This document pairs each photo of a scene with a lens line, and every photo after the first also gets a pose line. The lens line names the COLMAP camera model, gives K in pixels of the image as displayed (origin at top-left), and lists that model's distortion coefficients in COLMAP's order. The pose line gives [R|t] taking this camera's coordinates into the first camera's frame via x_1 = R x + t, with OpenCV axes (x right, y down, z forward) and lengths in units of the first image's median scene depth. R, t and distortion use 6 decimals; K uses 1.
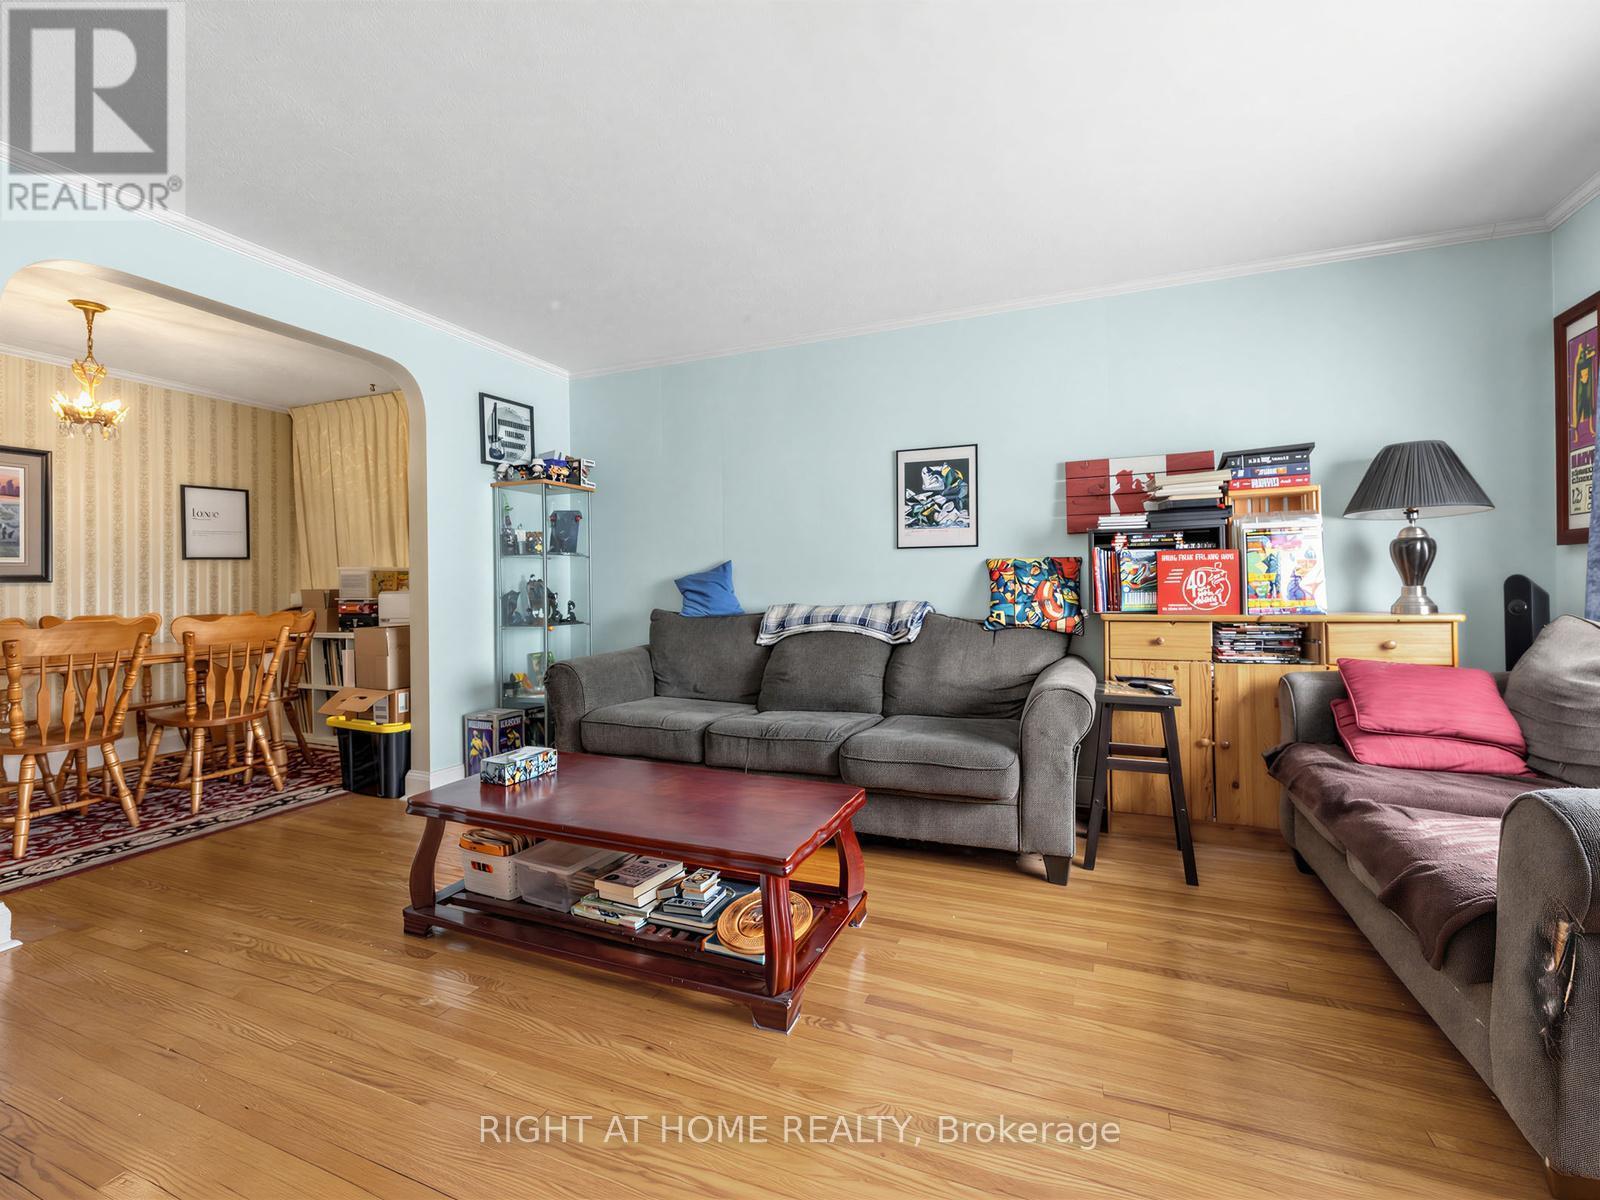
lens RADIAL K [[696.4, 0, 793.6], [0, 696.4, 586.9], [0, 0, 1]] dist [-0.002725, 0.000781]
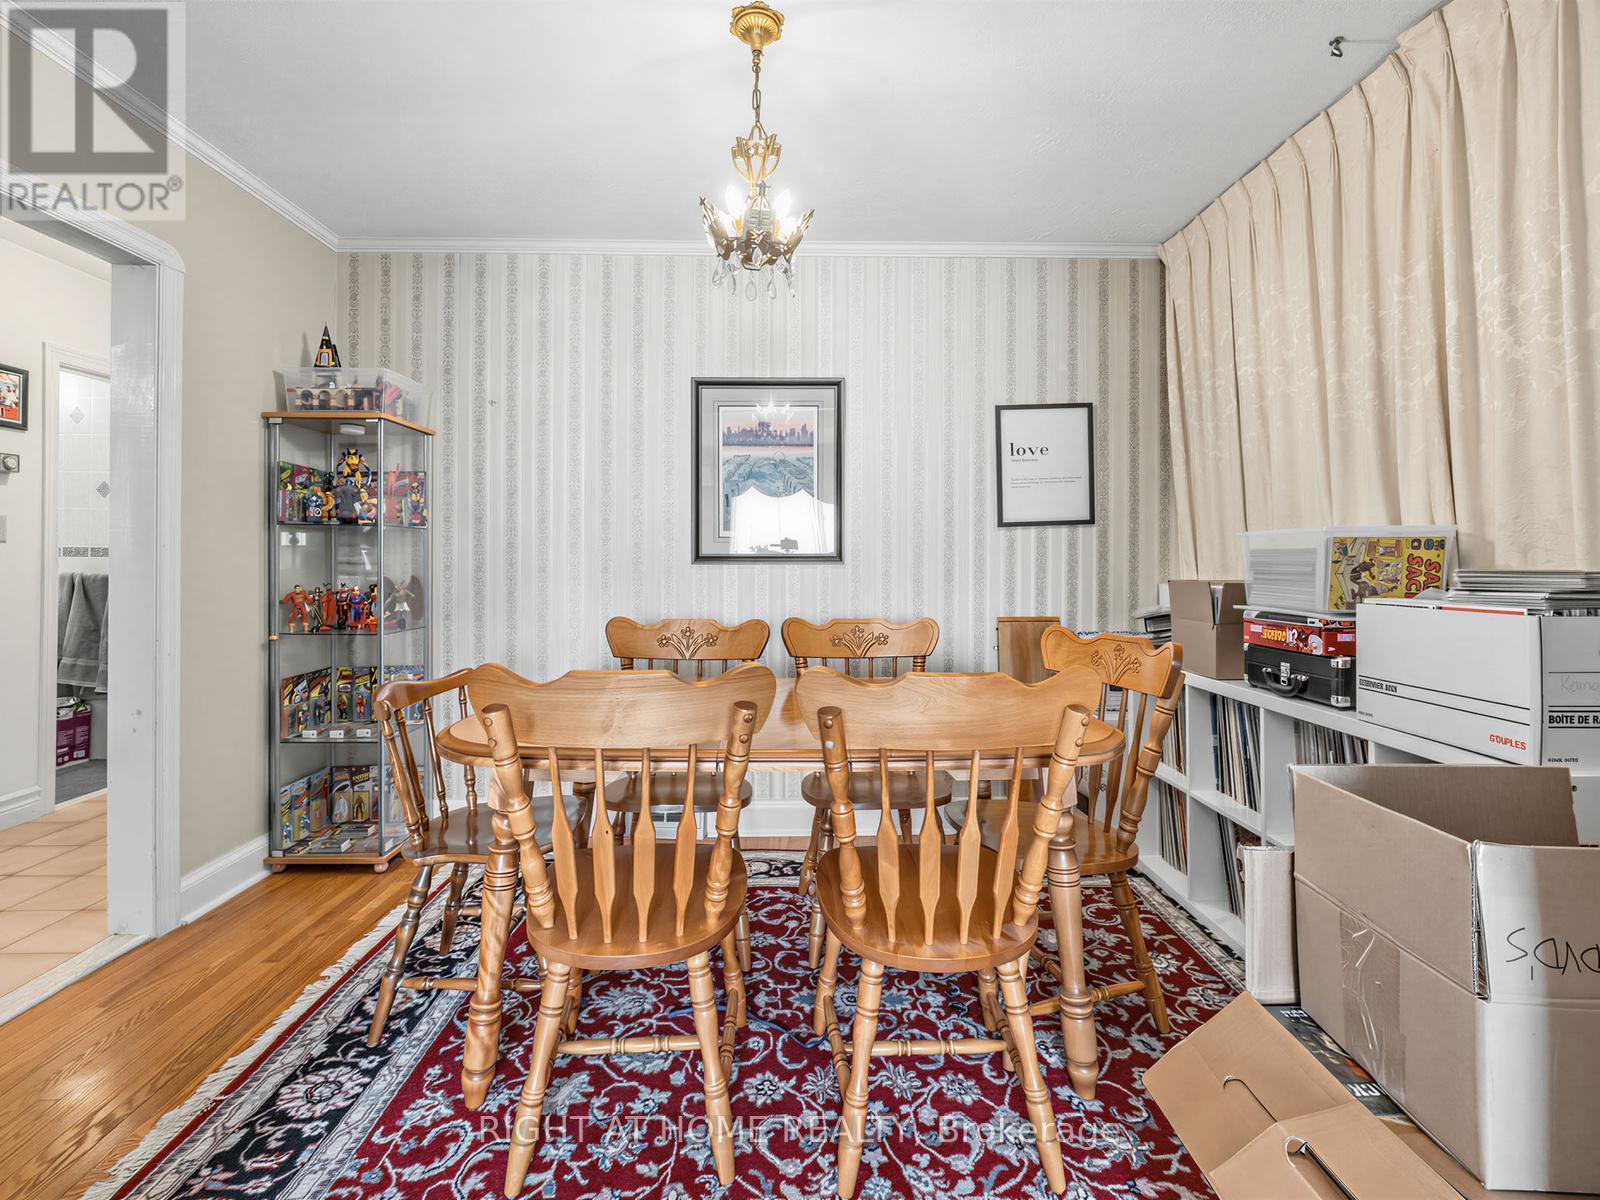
lens RADIAL K [[696.4, 0, 805.7], [0, 696.4, 554.5], [0, 0, 1]] dist [-0.002725, 0.000781]
pose [[0.403634, -0.000084, -0.914920, -0.464448], [-0.007215, 0.999969, -0.003274, -0.014039], [0.914892, 0.007923, 0.403621, 0.724853]]
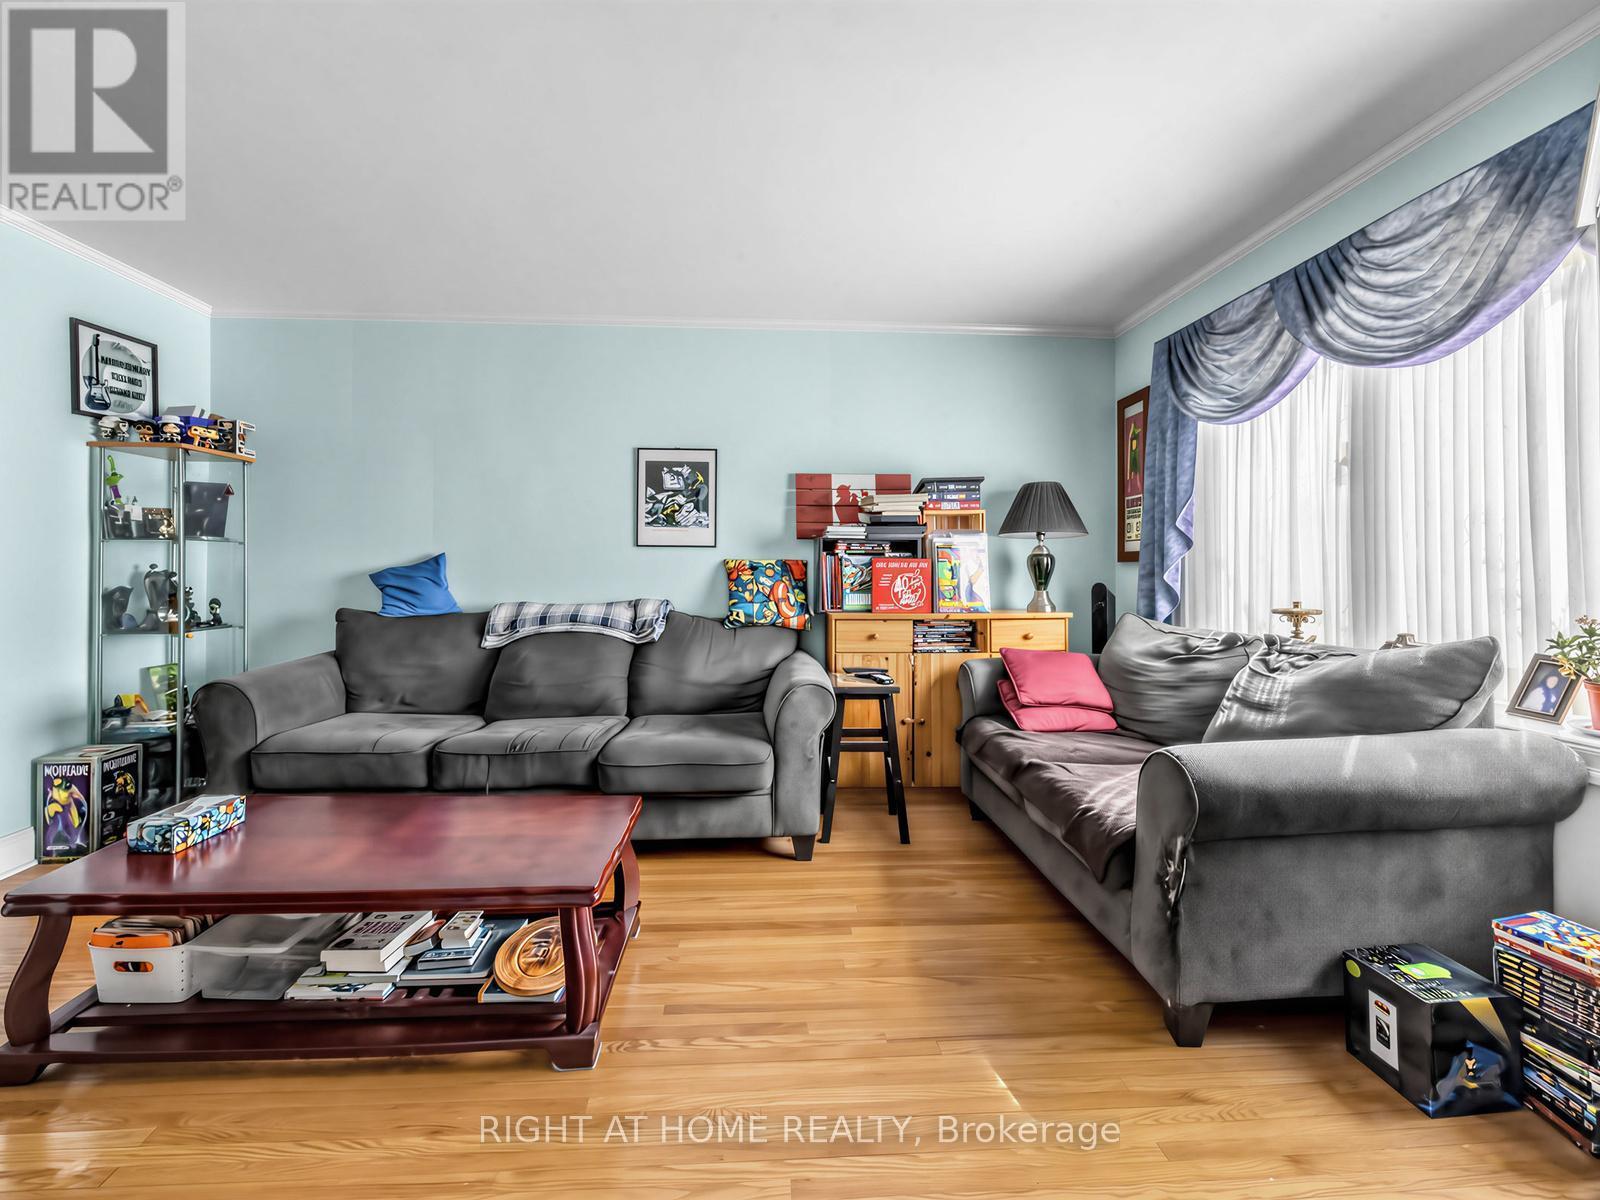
lens RADIAL K [[696.4, 0, 796.8], [0, 696.4, 571.0], [0, 0, 1]] dist [-0.002725, 0.000781]
pose [[0.899768, 0.014433, 0.436129, -0.099710], [-0.014255, 0.999892, -0.003682, -0.024473], [-0.436135, -0.002904, 0.899877, 0.008259]]
